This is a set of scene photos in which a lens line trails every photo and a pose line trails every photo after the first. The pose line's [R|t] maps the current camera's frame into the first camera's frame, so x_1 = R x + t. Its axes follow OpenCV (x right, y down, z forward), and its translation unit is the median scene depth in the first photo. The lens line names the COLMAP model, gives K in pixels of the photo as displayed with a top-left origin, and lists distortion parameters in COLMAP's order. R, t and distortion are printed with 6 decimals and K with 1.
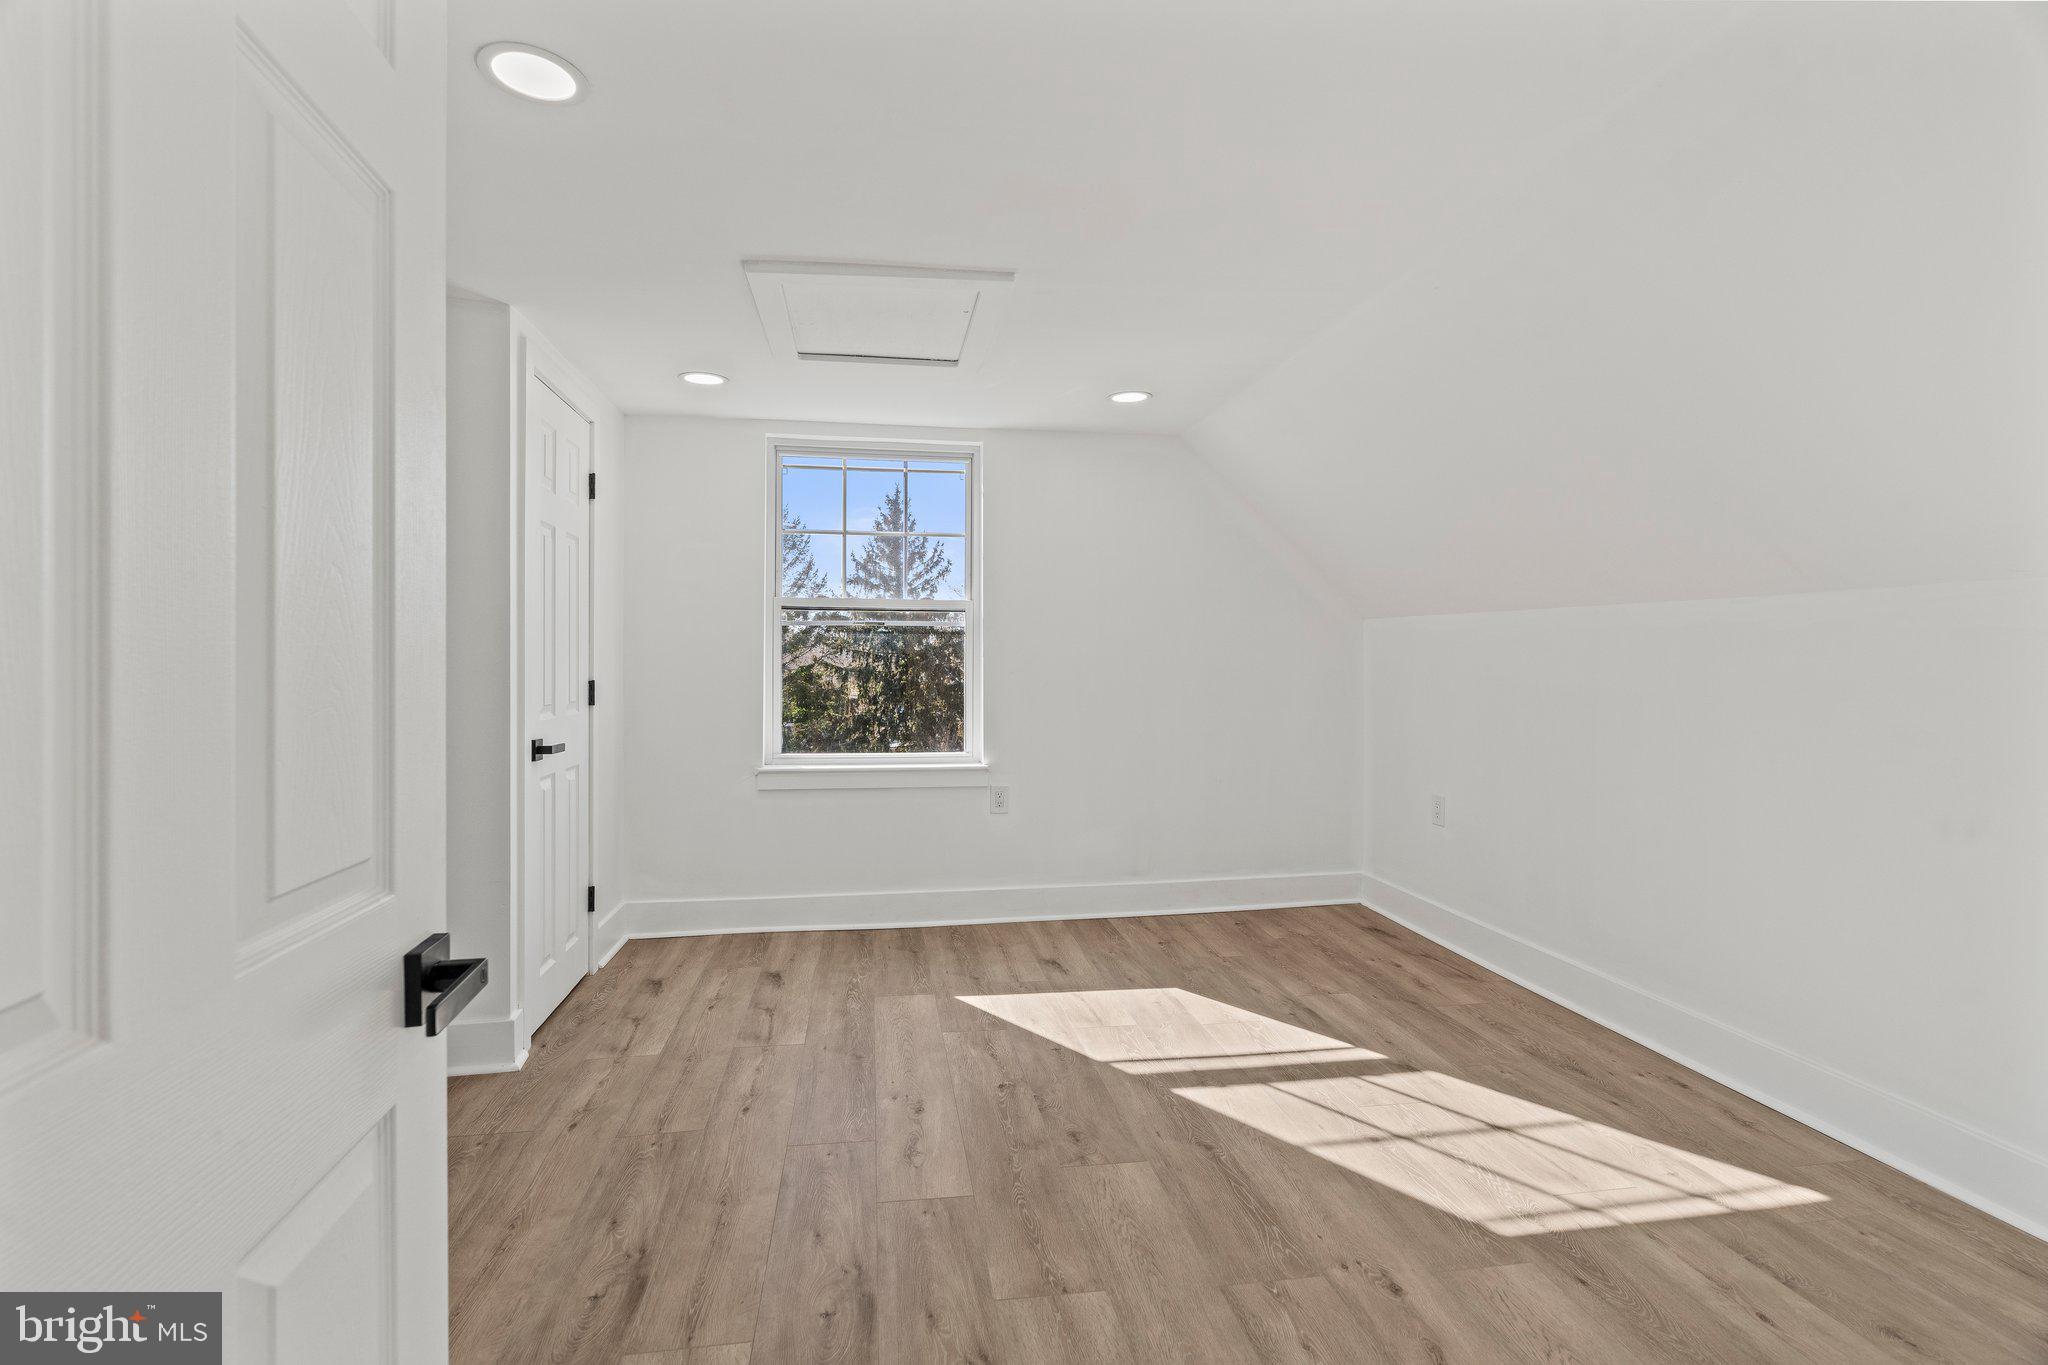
lens RADIAL K [[928.6, 0, 1003.0], [0, 928.6, 676.3], [0, 0, 1]] dist [-0.001917, -0.000206]
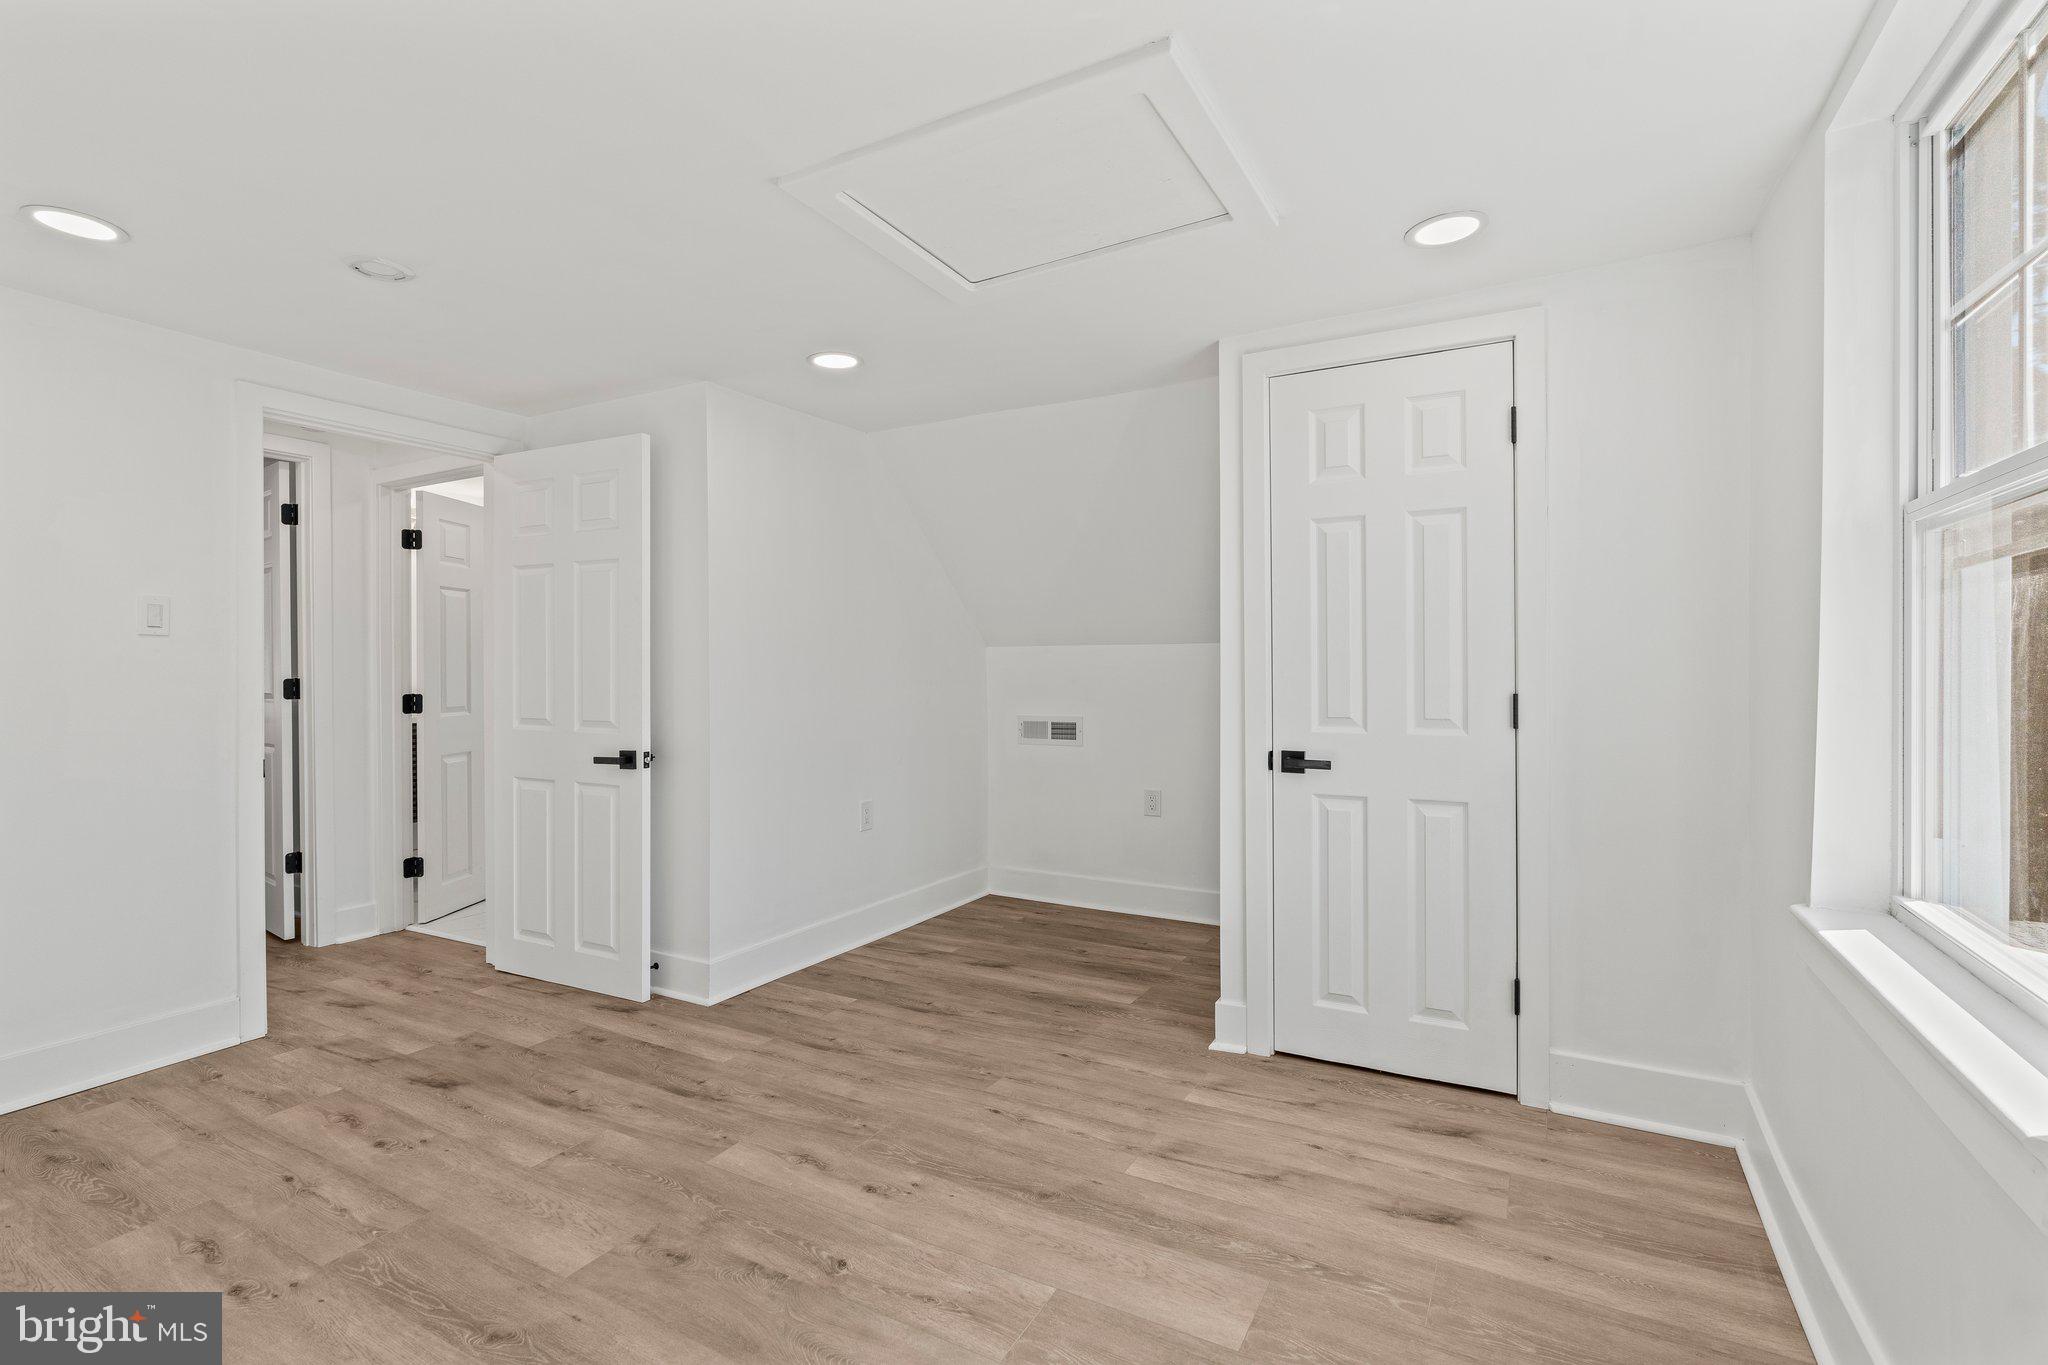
lens RADIAL K [[928.6, 0, 1023.5], [0, 928.6, 669.1], [0, 0, 1]] dist [-0.001917, -0.000206]
pose [[-0.598356, -0.002590, -0.801226, 0.565468], [-0.004684, 0.999989, 0.000266, -0.013263], [0.801217, 0.003912, -0.598361, 1.795331]]
